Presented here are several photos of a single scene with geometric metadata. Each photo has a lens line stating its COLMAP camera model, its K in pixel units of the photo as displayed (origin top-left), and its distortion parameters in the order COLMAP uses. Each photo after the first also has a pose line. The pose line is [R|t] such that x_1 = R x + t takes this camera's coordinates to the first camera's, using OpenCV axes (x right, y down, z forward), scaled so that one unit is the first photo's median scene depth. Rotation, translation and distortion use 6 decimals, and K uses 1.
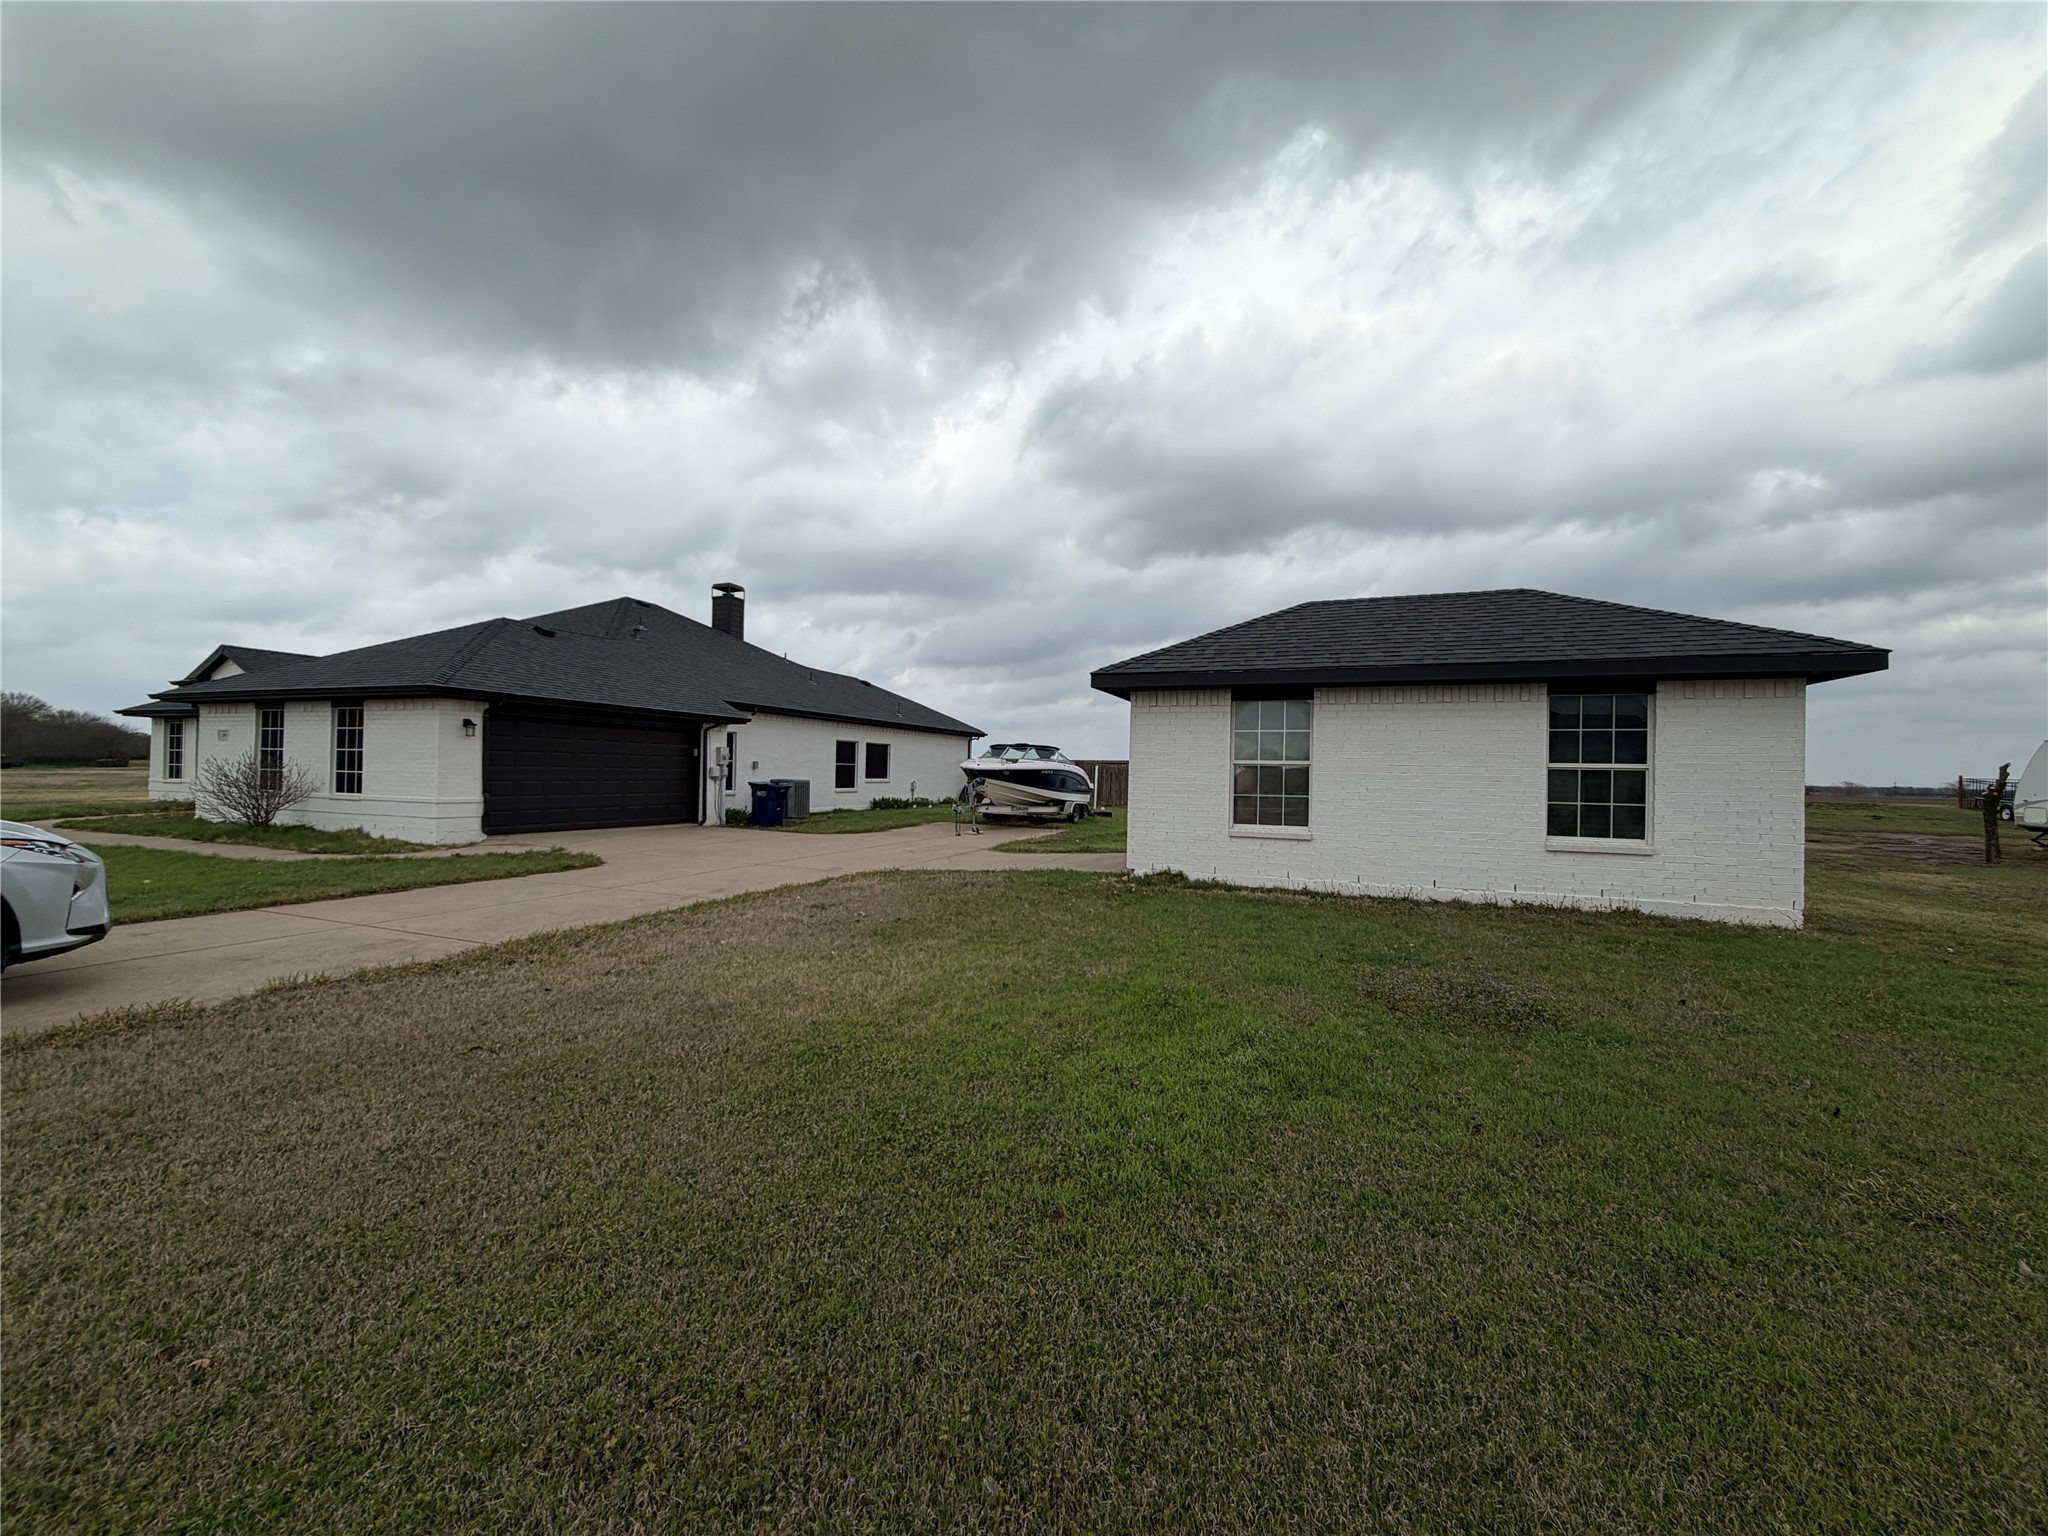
lens RADIAL K [[828.7, 0, 1027.3], [0, 828.7, 777.2], [0, 0, 1]] dist [-0.000015, -0.000027]
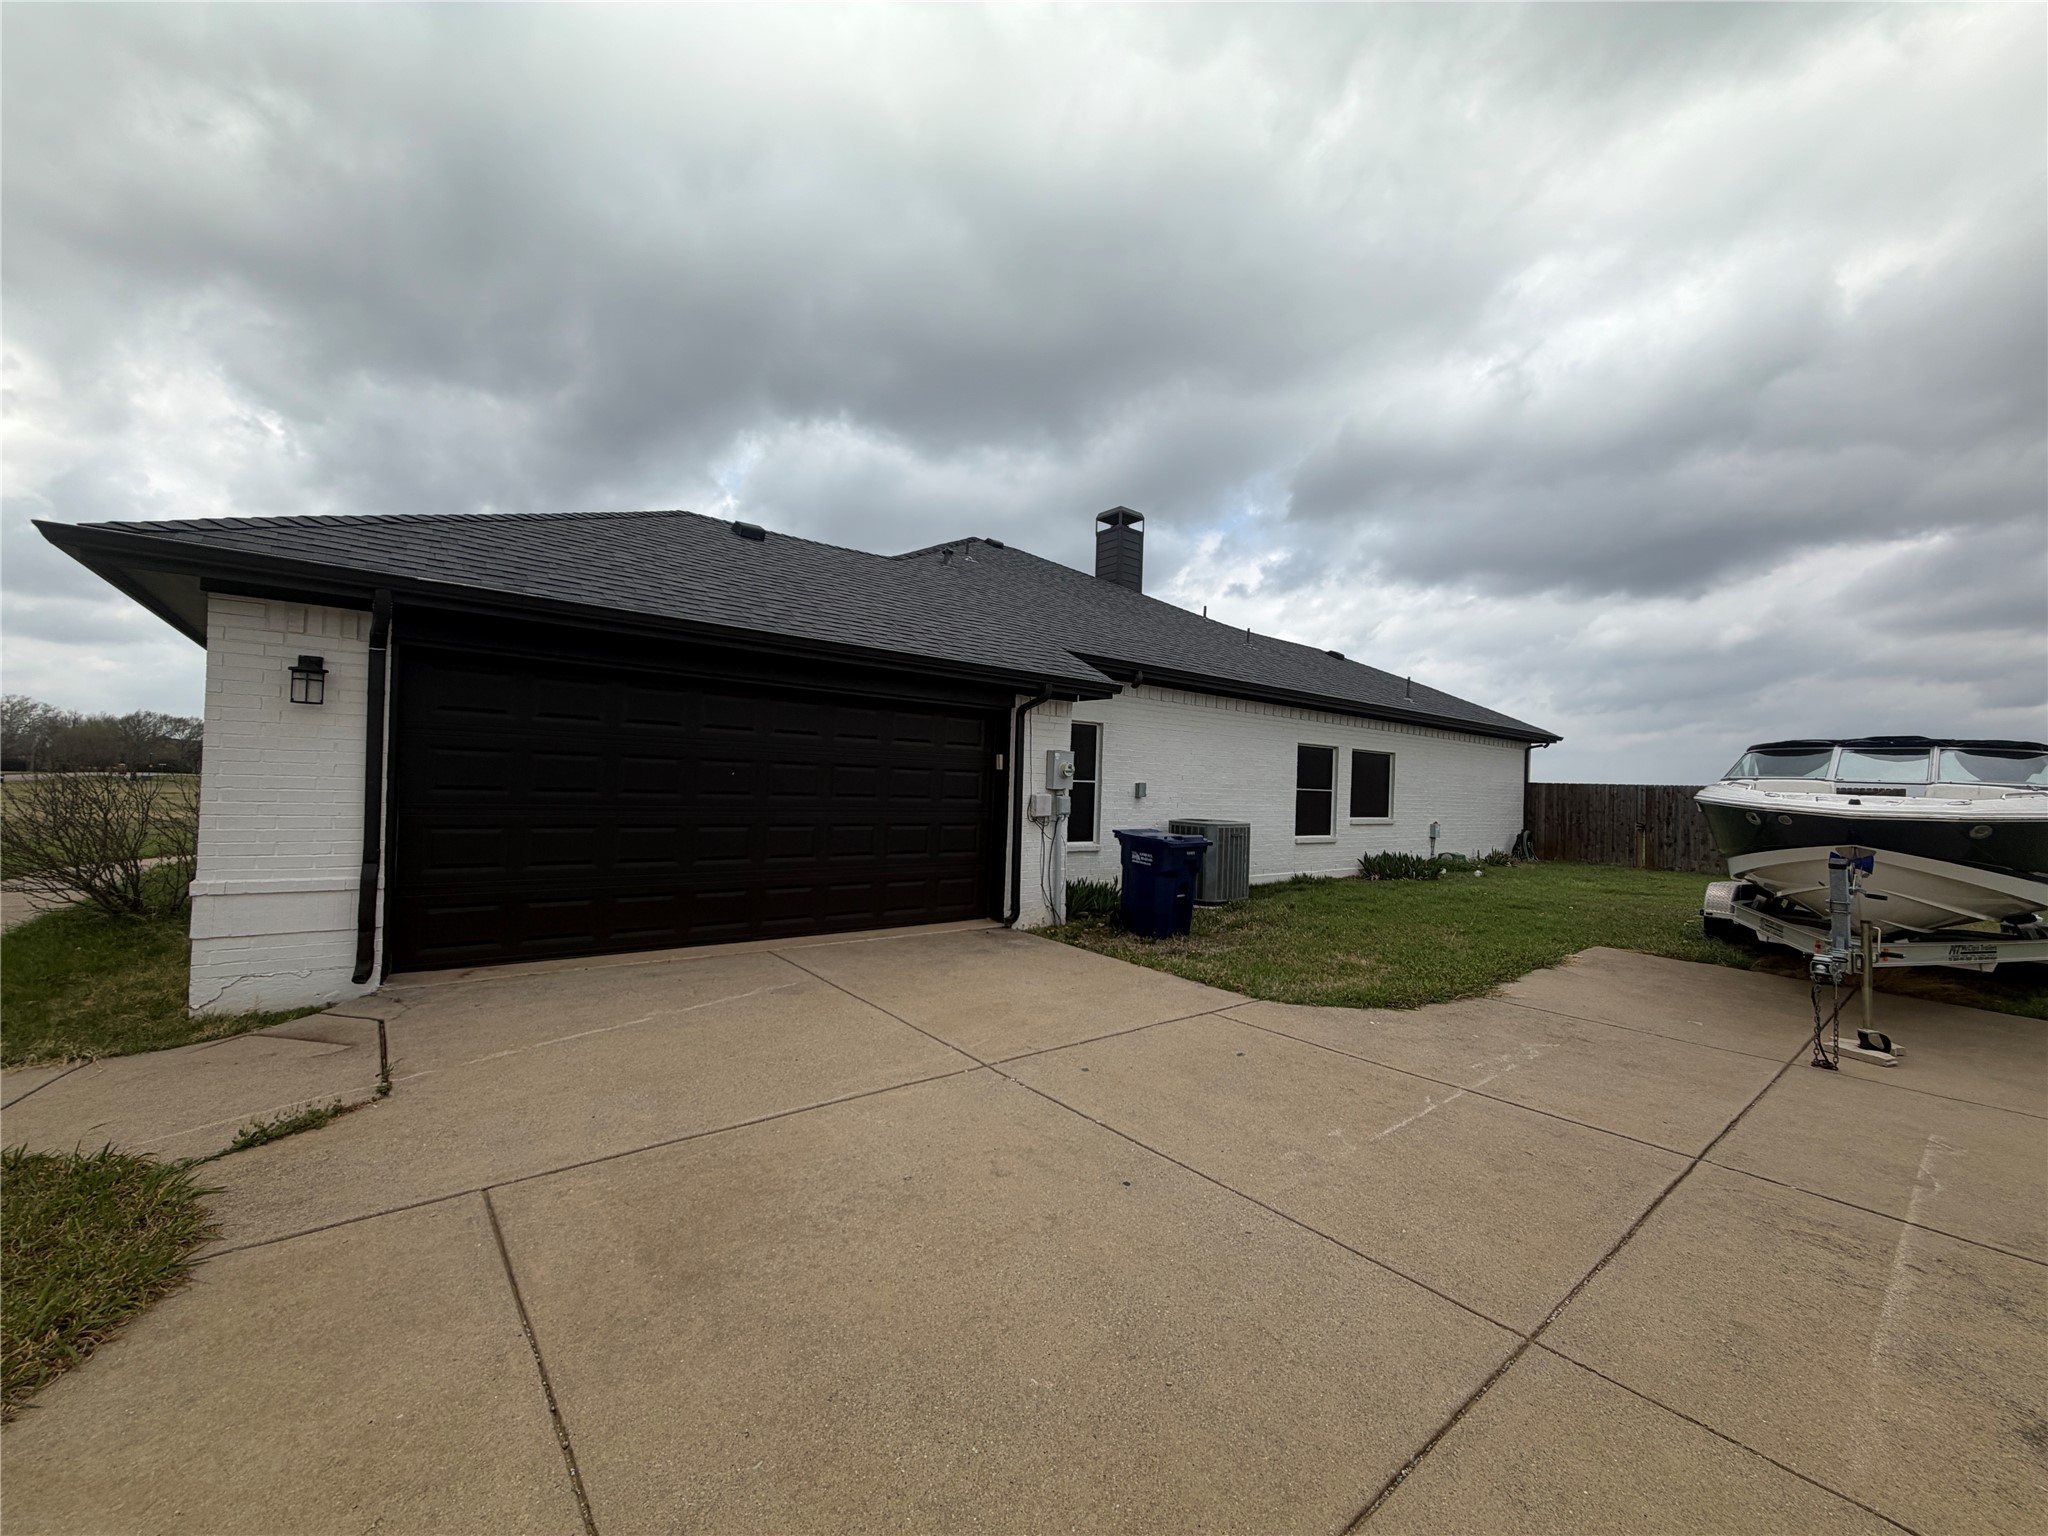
lens RADIAL K [[828.7, 0, 1027.3], [0, 828.7, 777.2], [0, 0, 1]] dist [-0.000015, -0.000027]
pose [[0.878097, 0.005376, -0.478452, -0.137658], [-0.018100, 0.999594, -0.021987, -0.009410], [0.478139, 0.027967, 0.877839, 0.486346]]
